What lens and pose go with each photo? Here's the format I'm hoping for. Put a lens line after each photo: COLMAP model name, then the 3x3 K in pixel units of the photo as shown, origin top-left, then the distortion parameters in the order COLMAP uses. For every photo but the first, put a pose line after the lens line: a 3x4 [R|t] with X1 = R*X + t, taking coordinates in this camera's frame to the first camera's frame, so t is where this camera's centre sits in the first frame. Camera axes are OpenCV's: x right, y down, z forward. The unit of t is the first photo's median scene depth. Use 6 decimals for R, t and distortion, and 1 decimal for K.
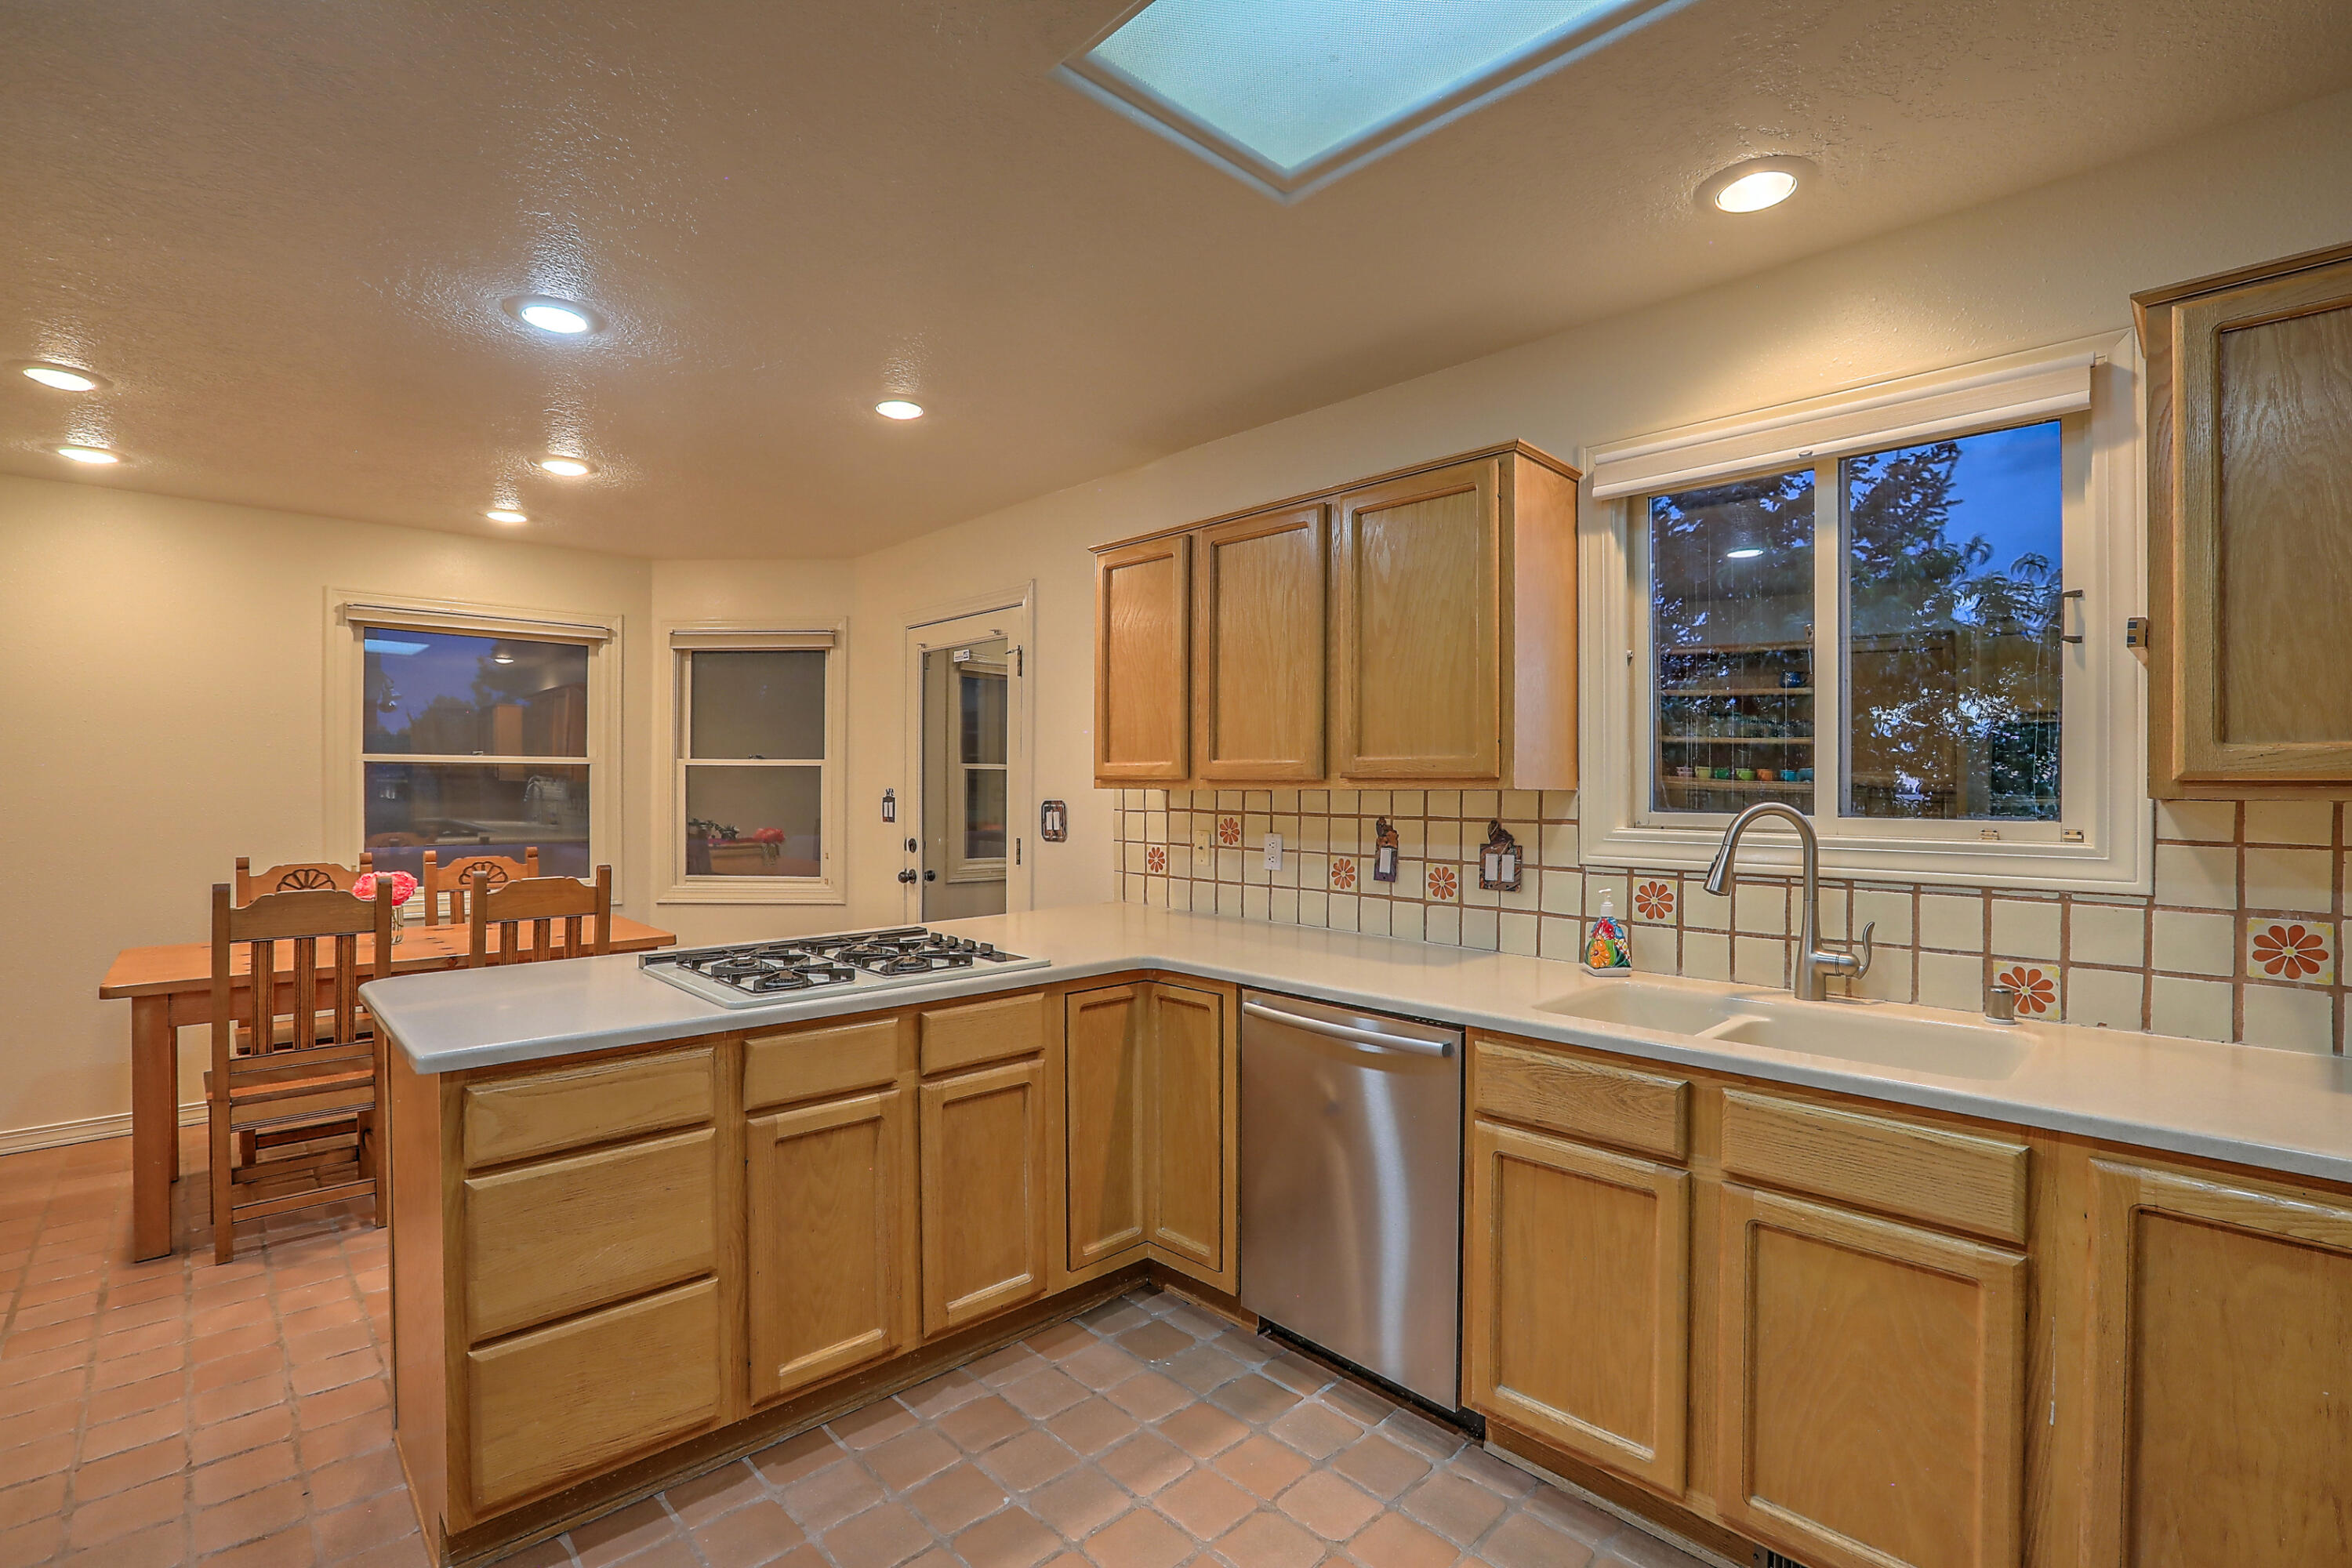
lens RADIAL K [[1076.0, 0, 1183.2], [0, 1076.0, 784.8], [0, 0, 1]] dist [-0.059650, 0.025142]
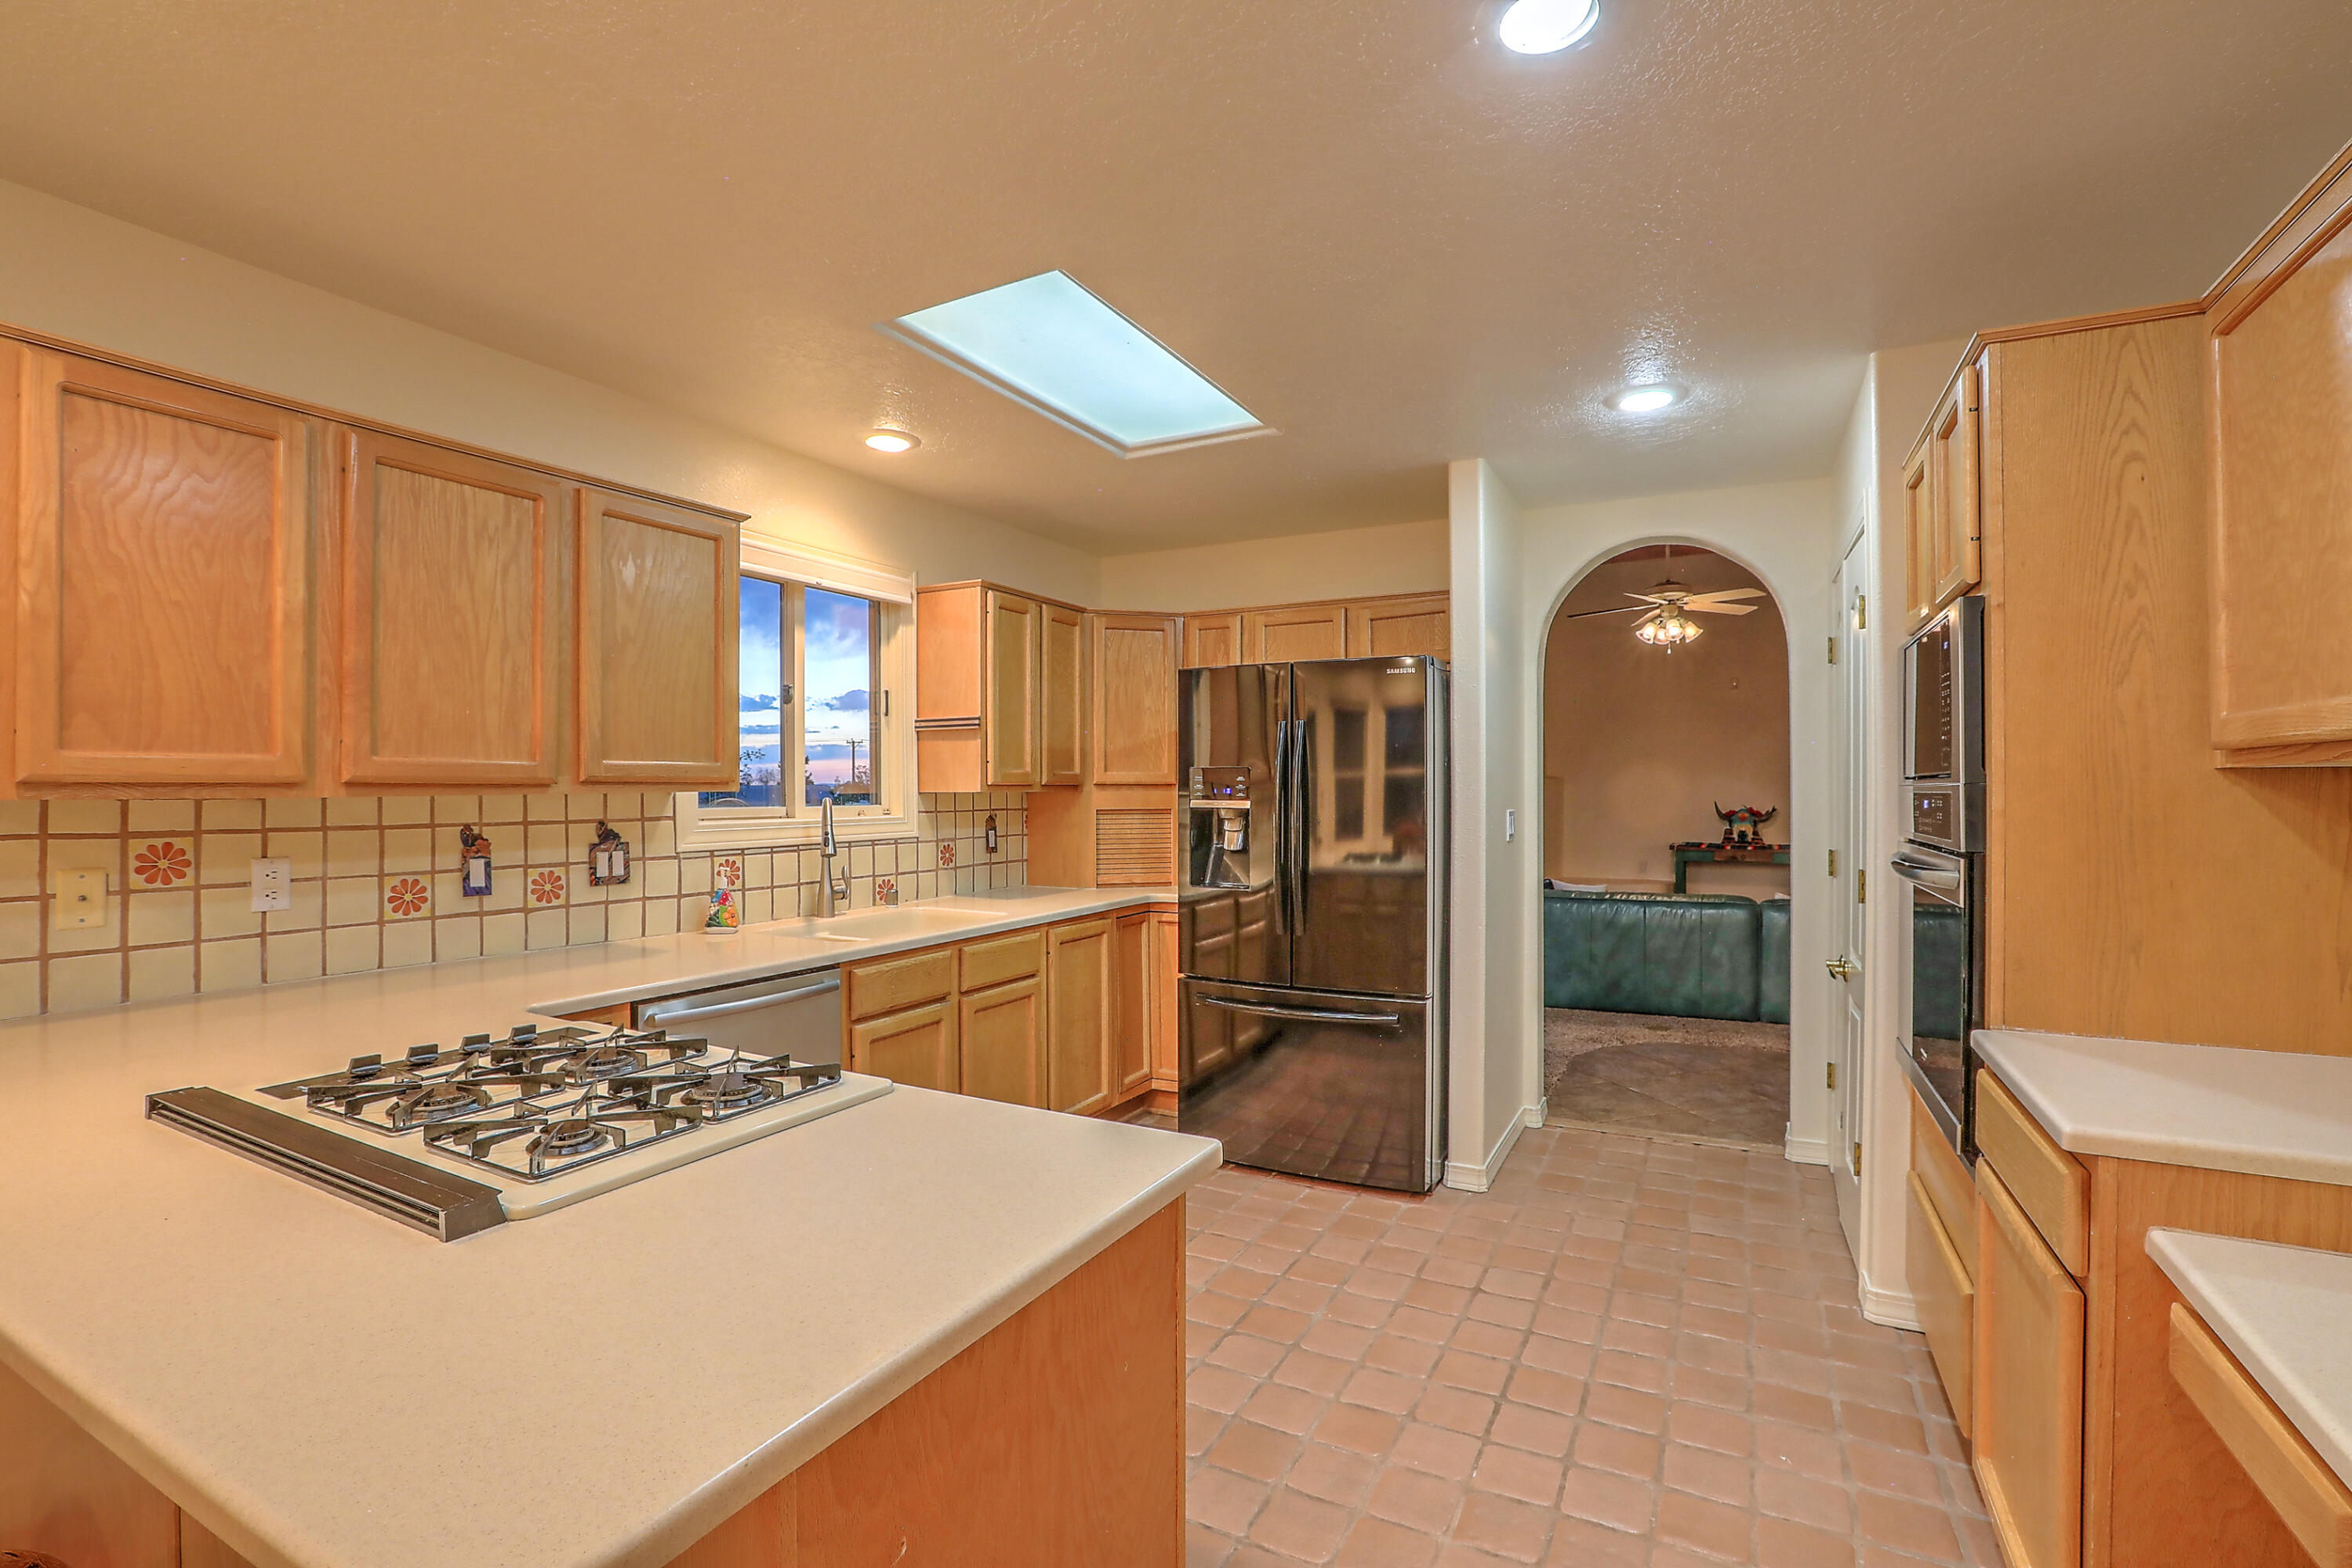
lens RADIAL K [[1076.0, 0, 1183.2], [0, 1076.0, 784.8], [0, 0, 1]] dist [-0.059650, 0.025142]
pose [[-0.314848, -0.002478, 0.949139, -0.933560], [0.000748, 0.999996, 0.002859, -0.006012], [-0.949142, 0.001610, -0.314844, 0.802217]]
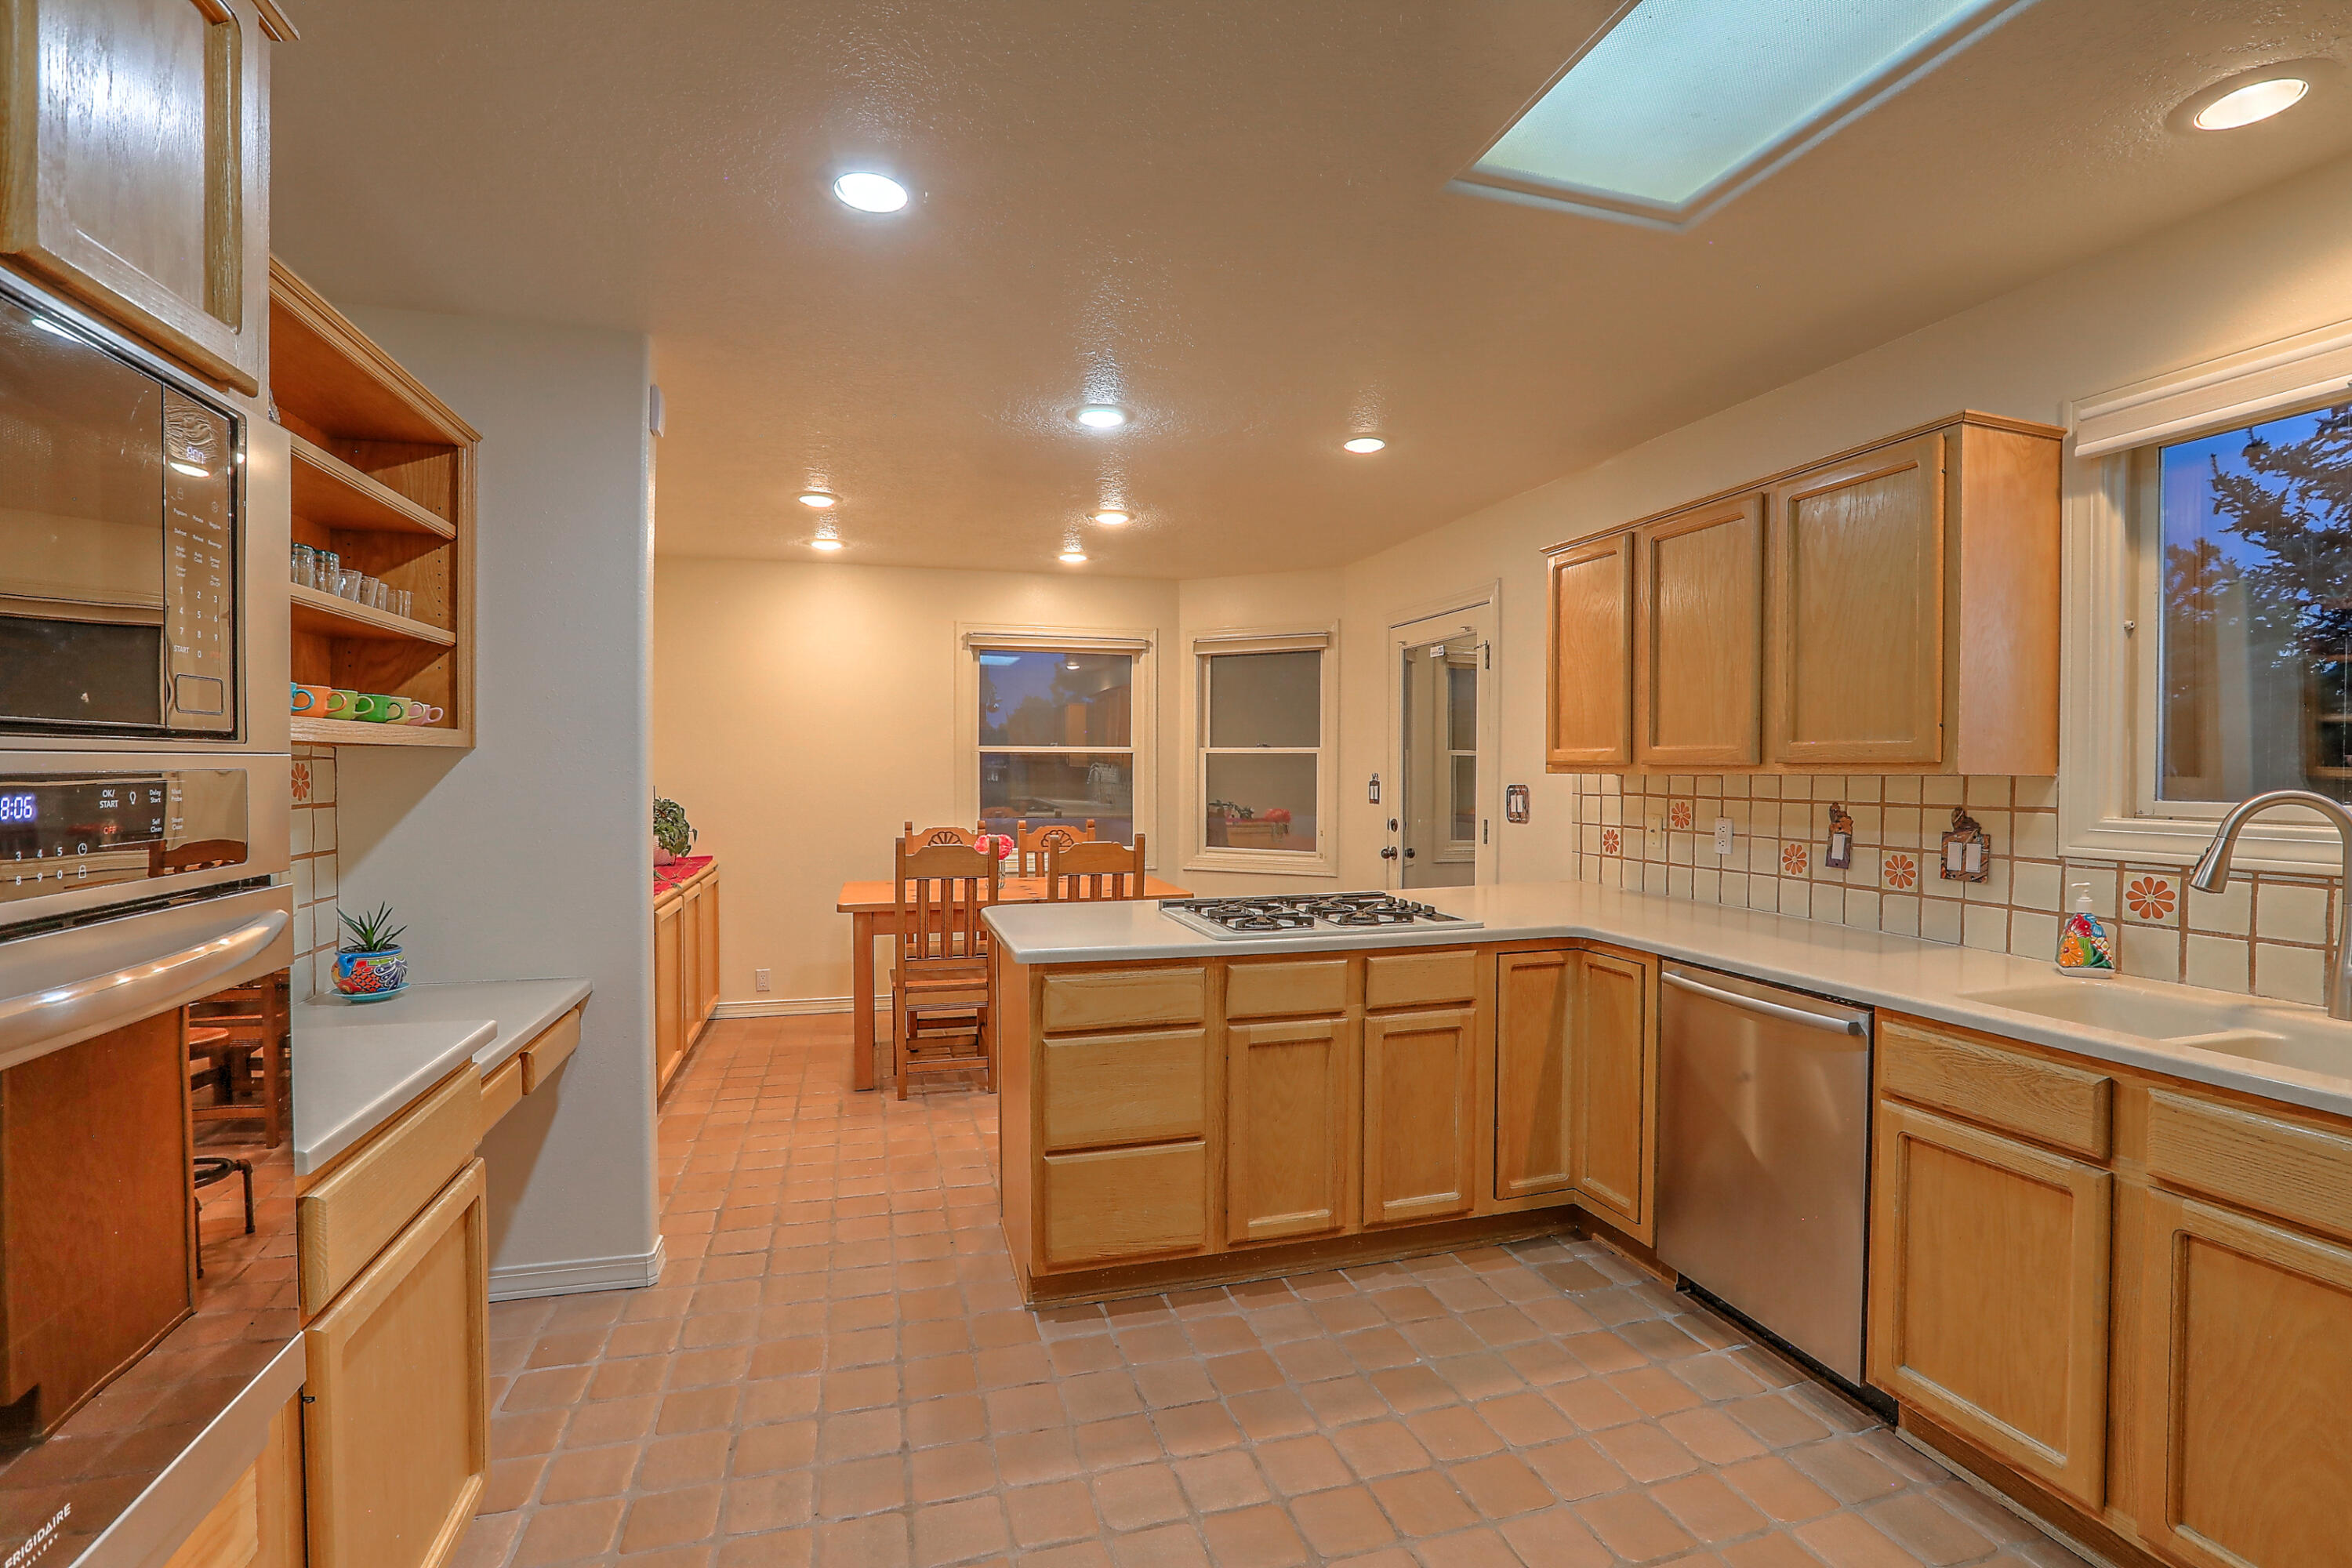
lens RADIAL K [[1069.9, 0, 1176.0], [0, 1069.9, 784.0], [0, 0, 1]] dist [-0.039481, 0.012462]
pose [[0.888079, 0.006902, -0.459639, 0.104666], [-0.001096, 0.999916, 0.012896, 0.001225], [0.459690, -0.010949, 0.888012, -0.152171]]
